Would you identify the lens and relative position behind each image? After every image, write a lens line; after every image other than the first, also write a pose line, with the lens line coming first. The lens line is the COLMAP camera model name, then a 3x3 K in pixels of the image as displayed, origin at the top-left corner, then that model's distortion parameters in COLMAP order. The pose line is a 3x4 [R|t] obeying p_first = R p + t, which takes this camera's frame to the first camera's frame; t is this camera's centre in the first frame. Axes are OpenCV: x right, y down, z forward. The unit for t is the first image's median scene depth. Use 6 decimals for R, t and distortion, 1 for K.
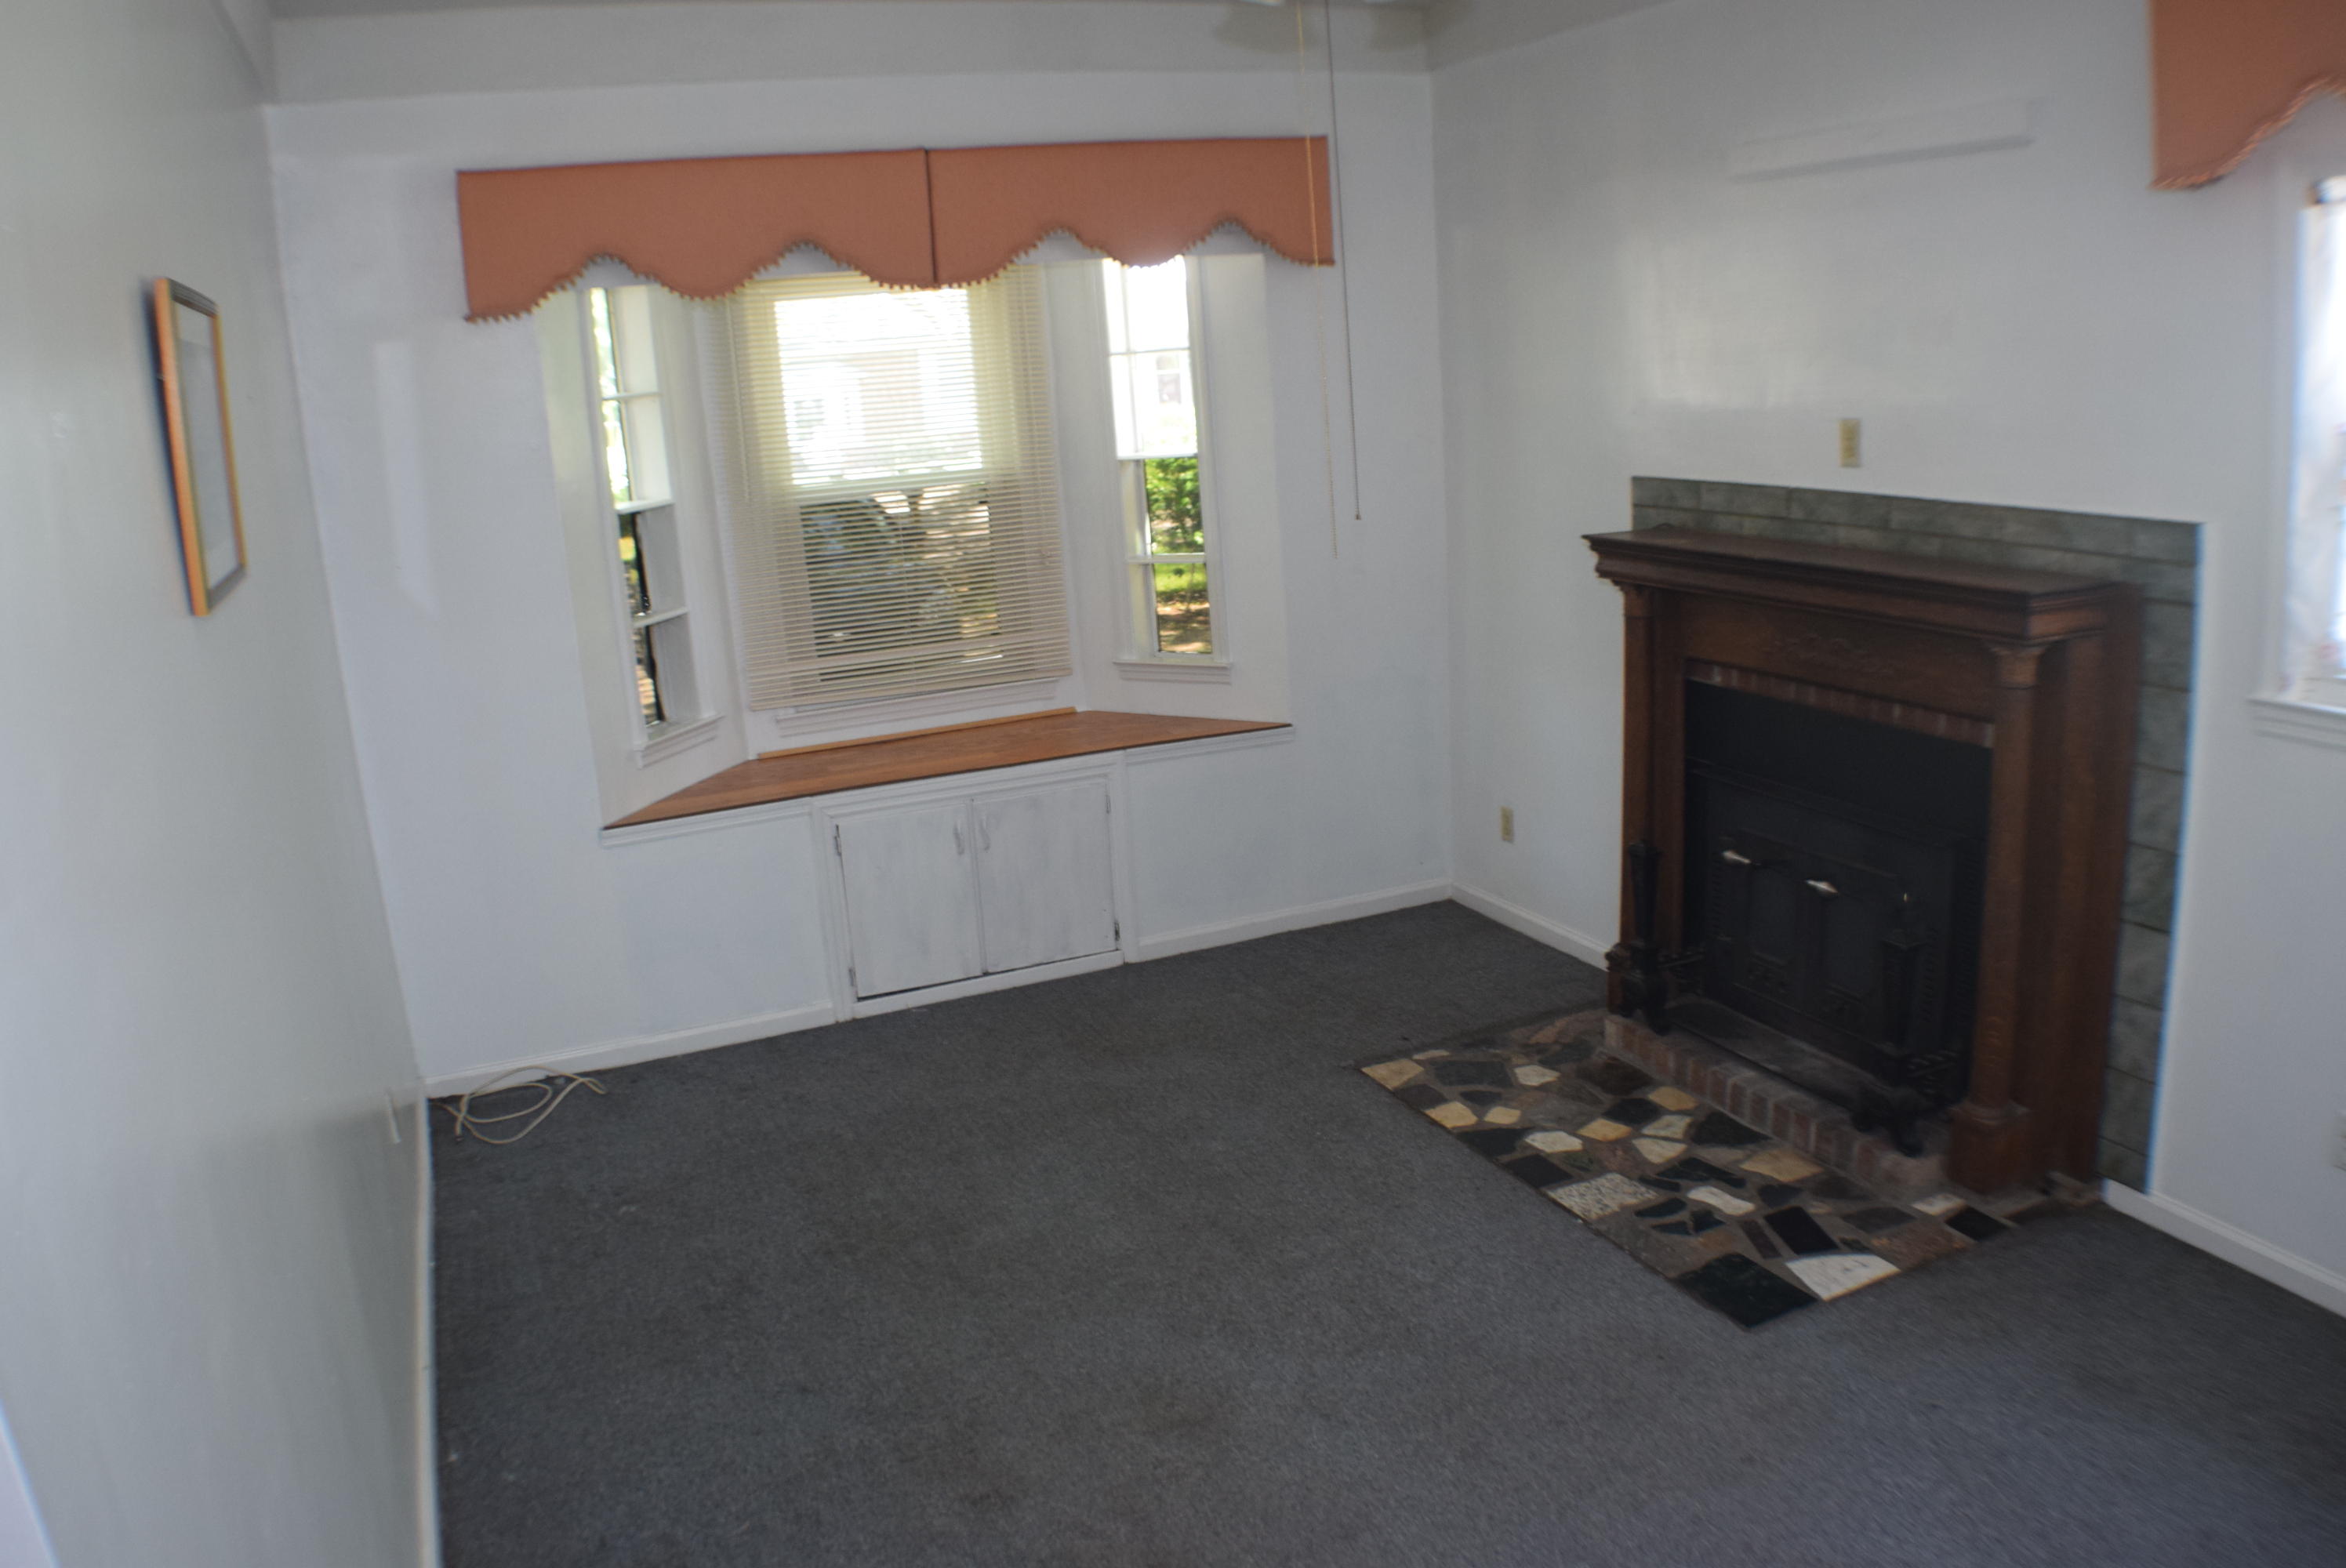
lens RADIAL K [[1711.4, 0, 1149.6], [0, 1711.4, 781.2], [0, 0, 1]] dist [-0.203717, 0.052597]
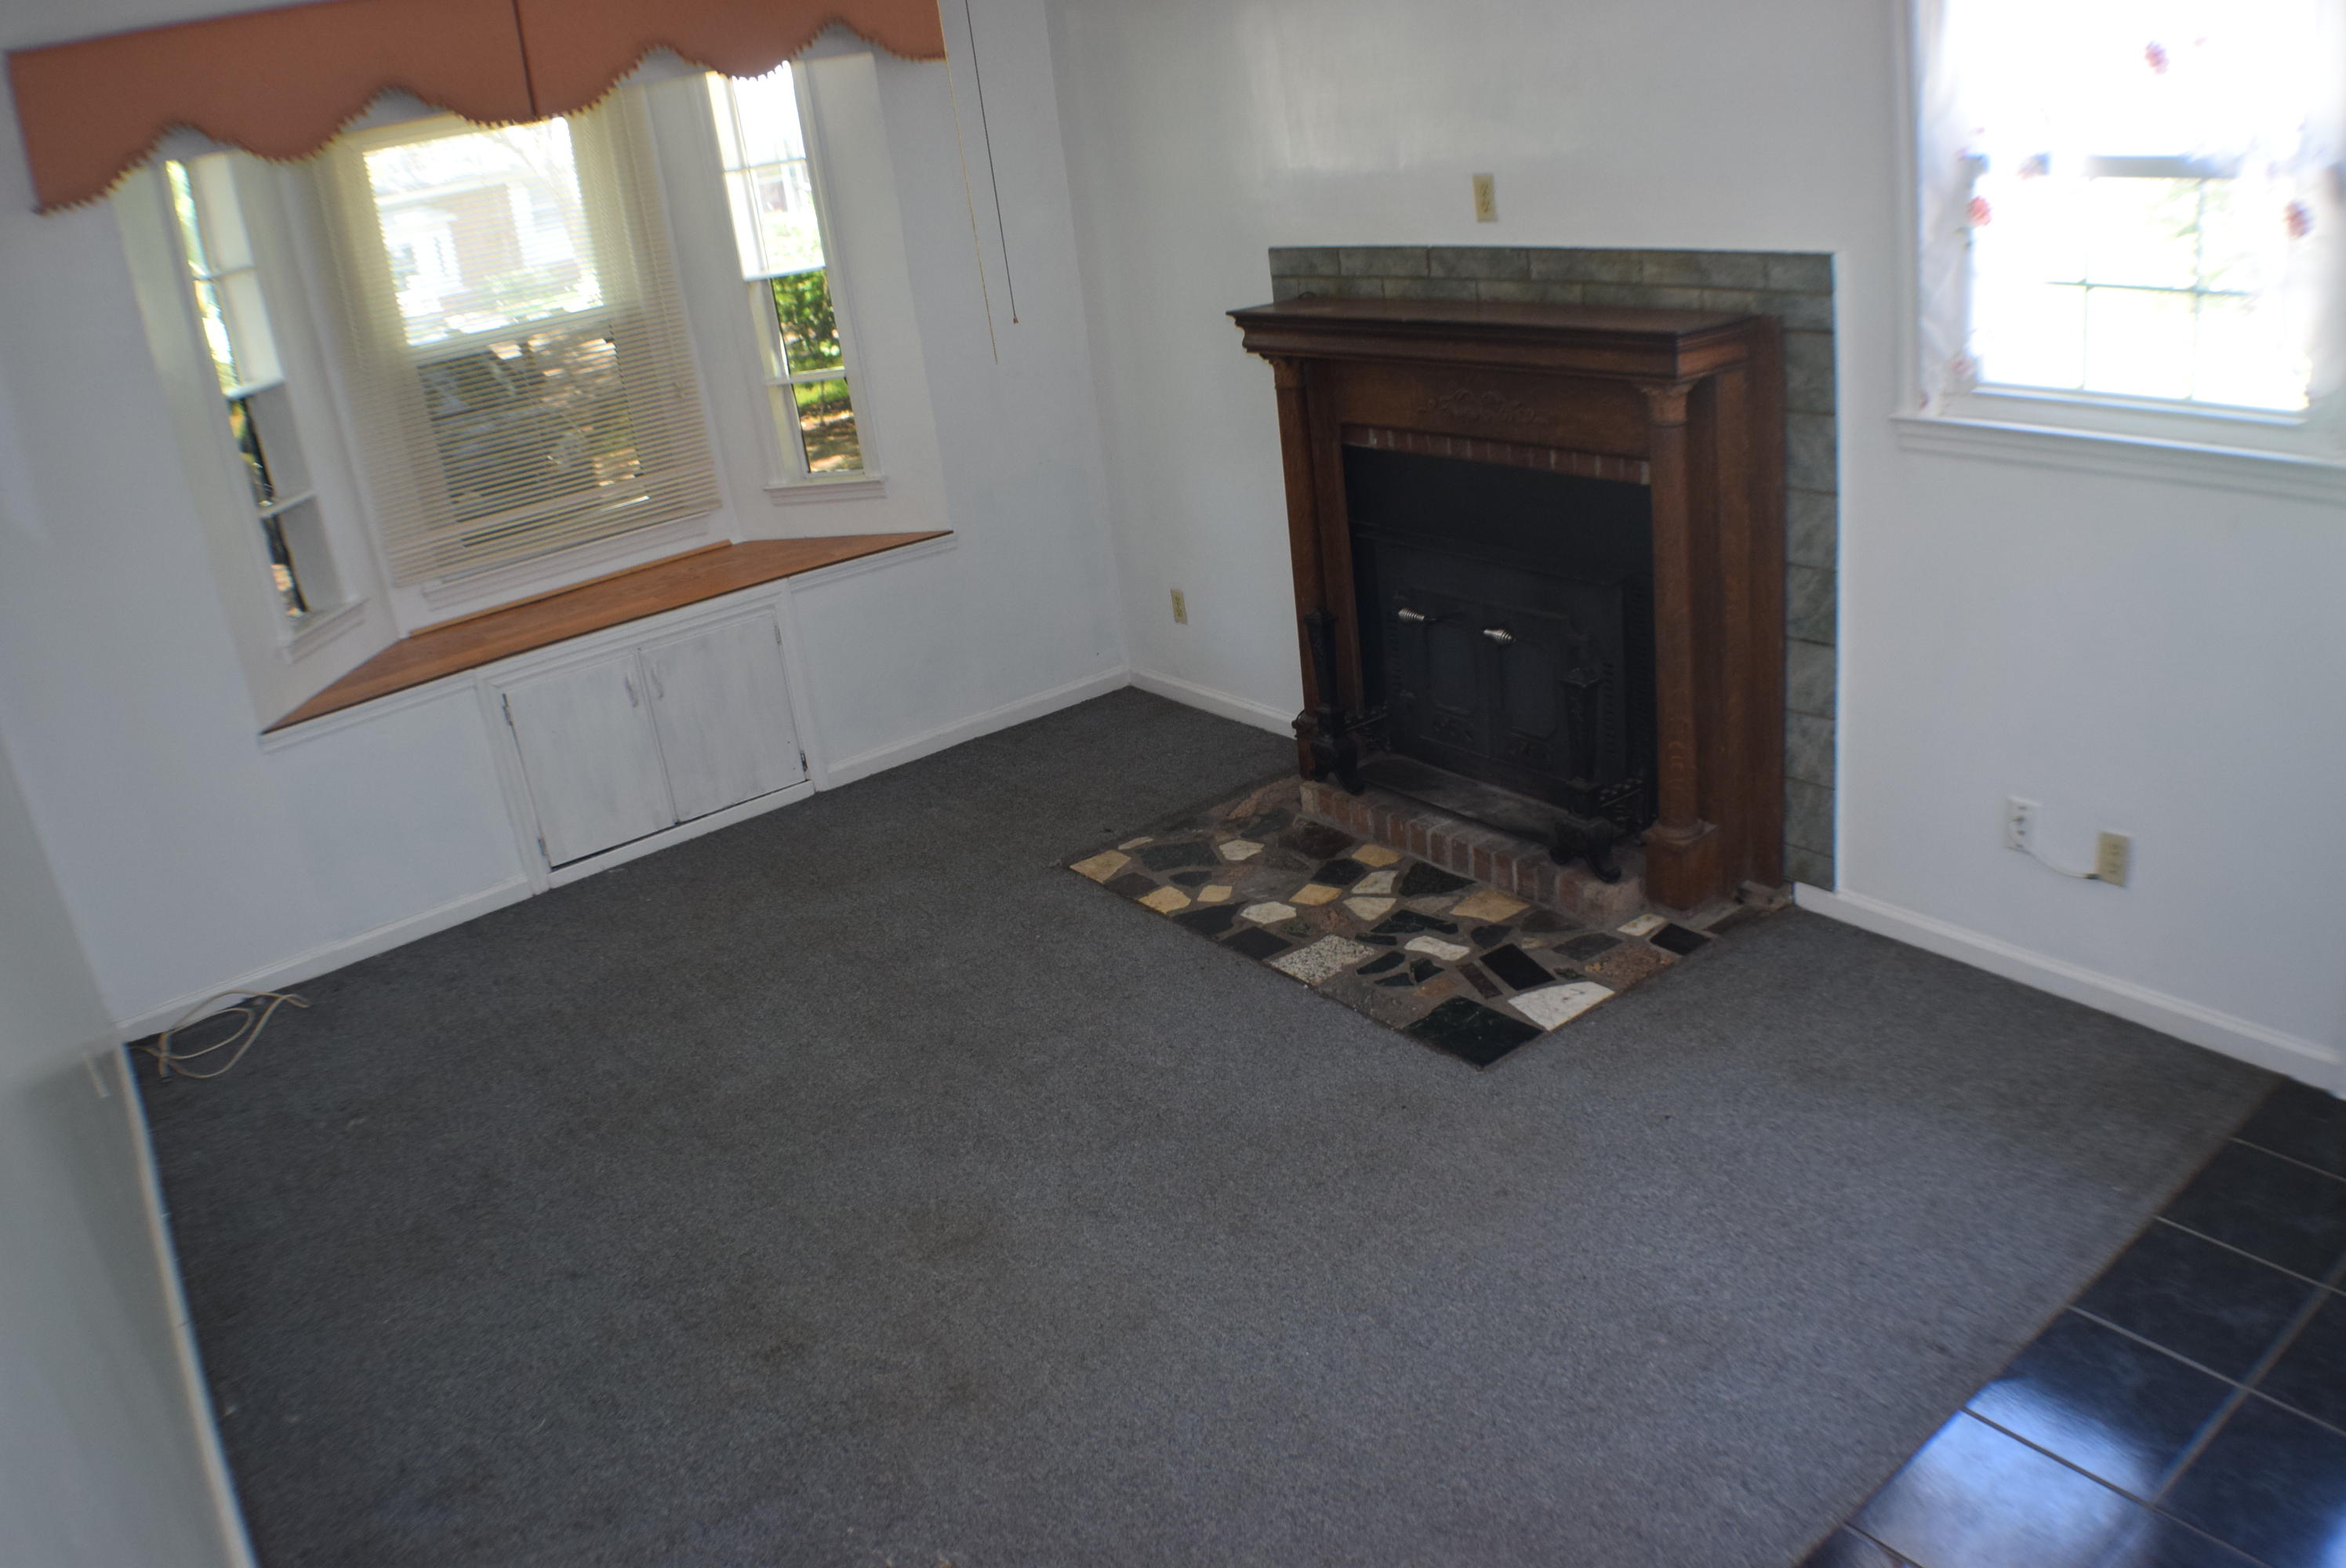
lens RADIAL K [[1711.4, 0, 1151.3], [0, 1711.4, 788.5], [0, 0, 1]] dist [-0.203717, 0.052597]
pose [[0.972576, -0.137440, 0.187634, -0.013511], [0.113206, 0.984451, 0.134313, -0.007641], [-0.203176, -0.109388, 0.973013, 0.006500]]
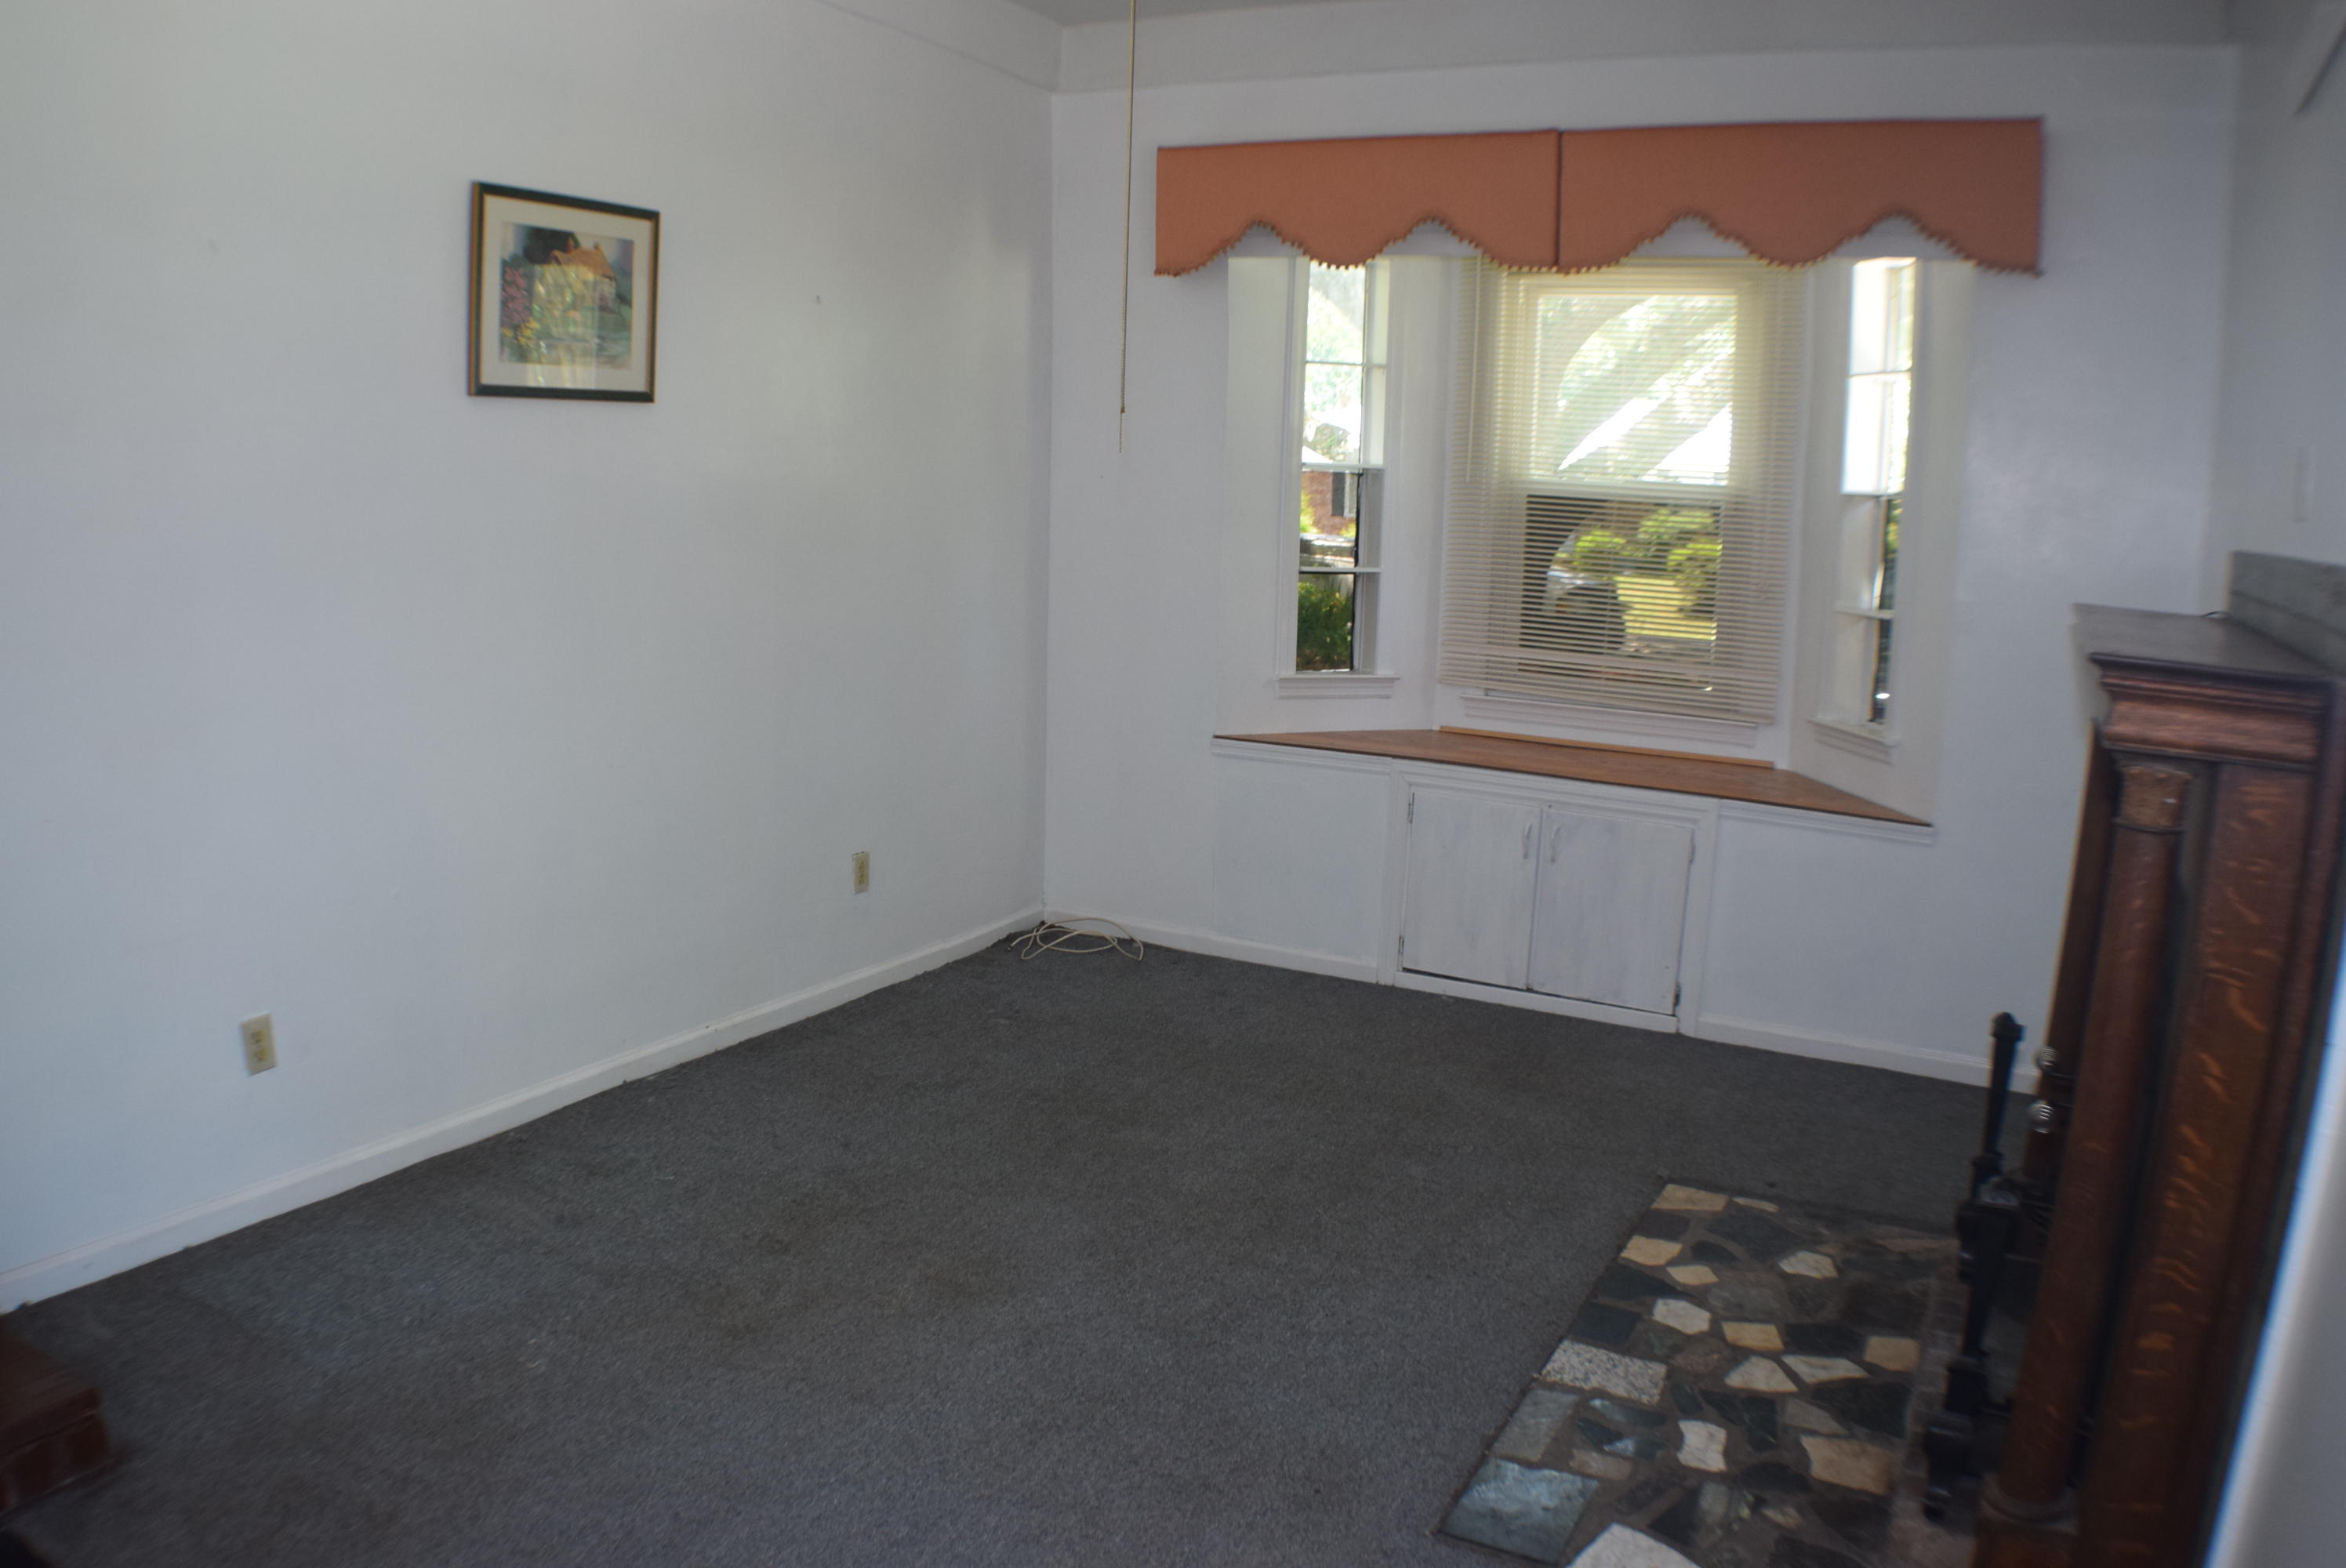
lens RADIAL K [[1711.4, 0, 1174.7], [0, 1711.4, 778.4], [0, 0, 1]] dist [-0.203717, 0.052597]
pose [[0.623968, 0.221982, -0.749259, 0.591670], [-0.261414, 0.962859, 0.067565, -0.017029], [0.736429, 0.153709, 0.658822, 0.266654]]
